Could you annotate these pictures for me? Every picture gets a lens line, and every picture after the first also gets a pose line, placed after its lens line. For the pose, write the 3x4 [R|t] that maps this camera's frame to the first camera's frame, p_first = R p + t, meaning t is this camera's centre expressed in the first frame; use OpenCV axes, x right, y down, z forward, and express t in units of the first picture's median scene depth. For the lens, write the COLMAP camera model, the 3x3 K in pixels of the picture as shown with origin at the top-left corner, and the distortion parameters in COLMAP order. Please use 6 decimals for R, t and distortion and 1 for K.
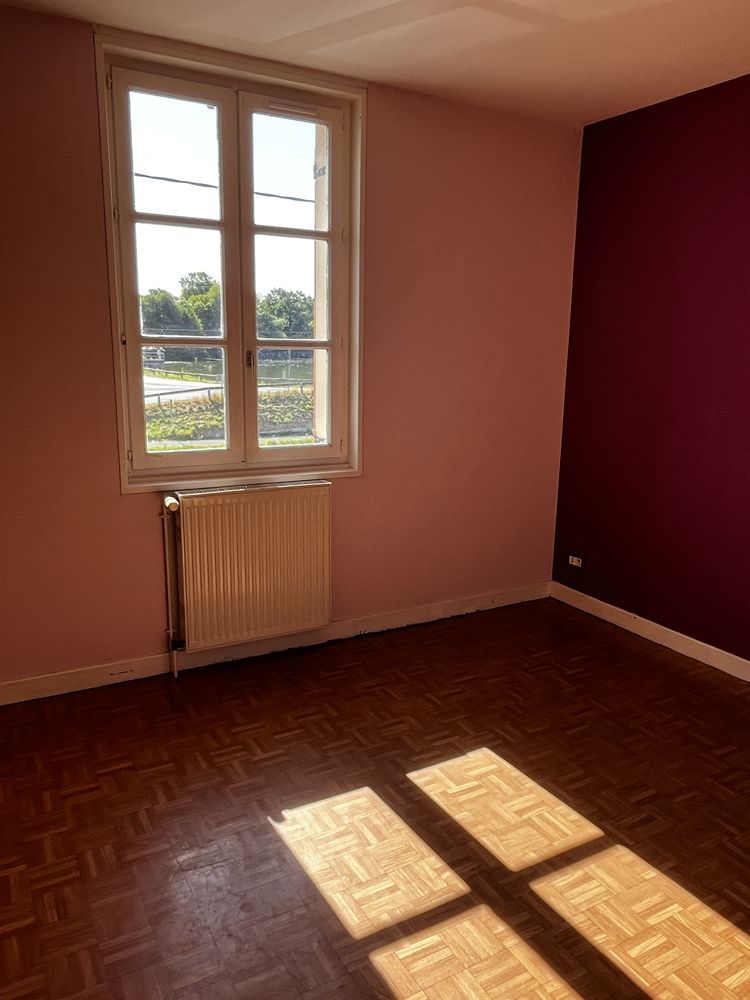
lens RADIAL K [[733.7, 0, 376.3], [0, 733.7, 499.9], [0, 0, 1]] dist [-0.012796, -0.010651]
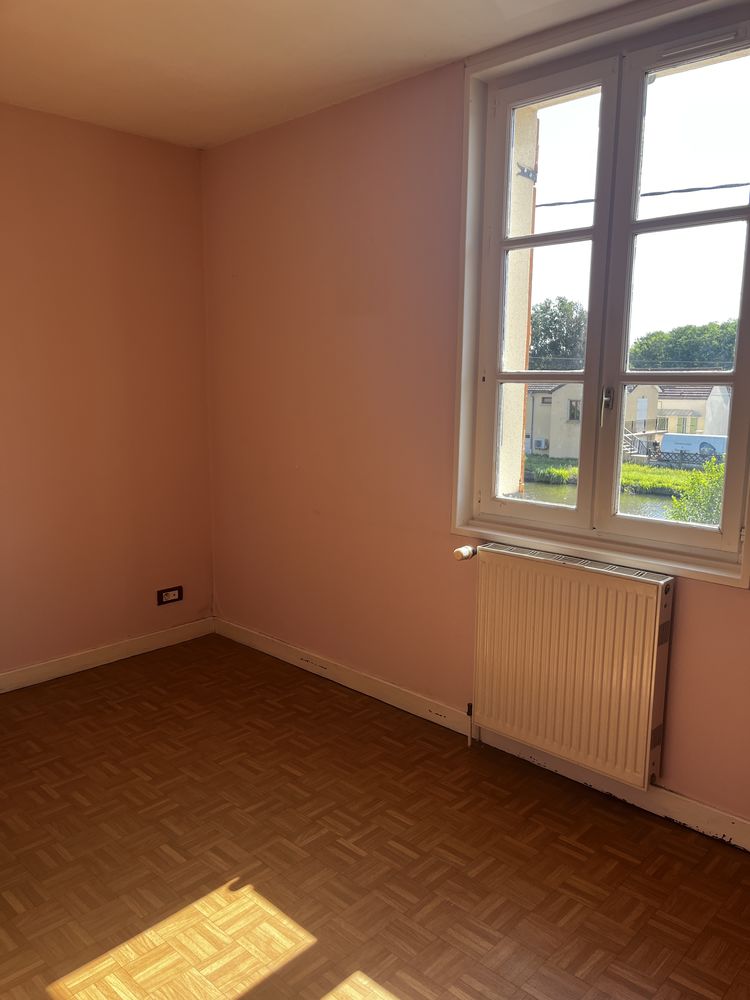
lens RADIAL K [[741.9, 0, 376.2], [0, 741.9, 501.3], [0, 0, 1]] dist [0.008881, -0.025144]
pose [[0.314006, 0.144557, -0.938351, 0.503689], [-0.202685, 0.975763, 0.082495, -0.103397], [0.927534, 0.164286, 0.335695, 0.536503]]
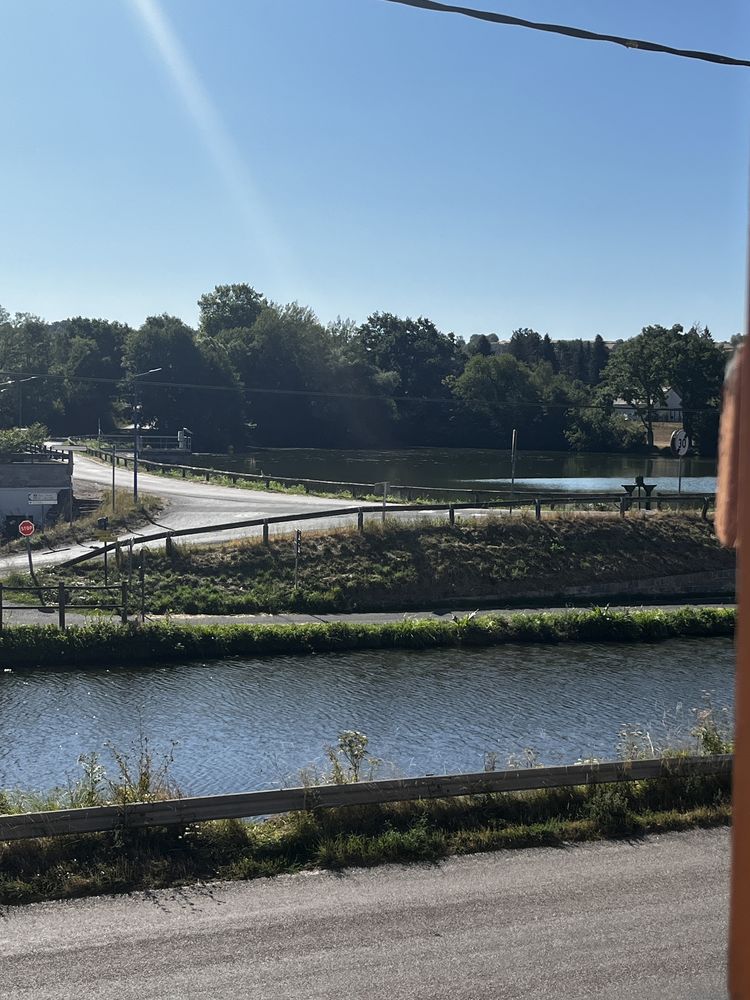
lens RADIAL K [[1458.9, 0, 374.8], [0, 1458.9, 500.3], [0, 0, 1]] dist [0.008219, 0.000000]
pose [[0.994819, 0.006995, -0.101419, -0.120678], [-0.022384, 0.988220, -0.151397, -0.006989], [0.099165, 0.152883, 0.983256, 0.012726]]
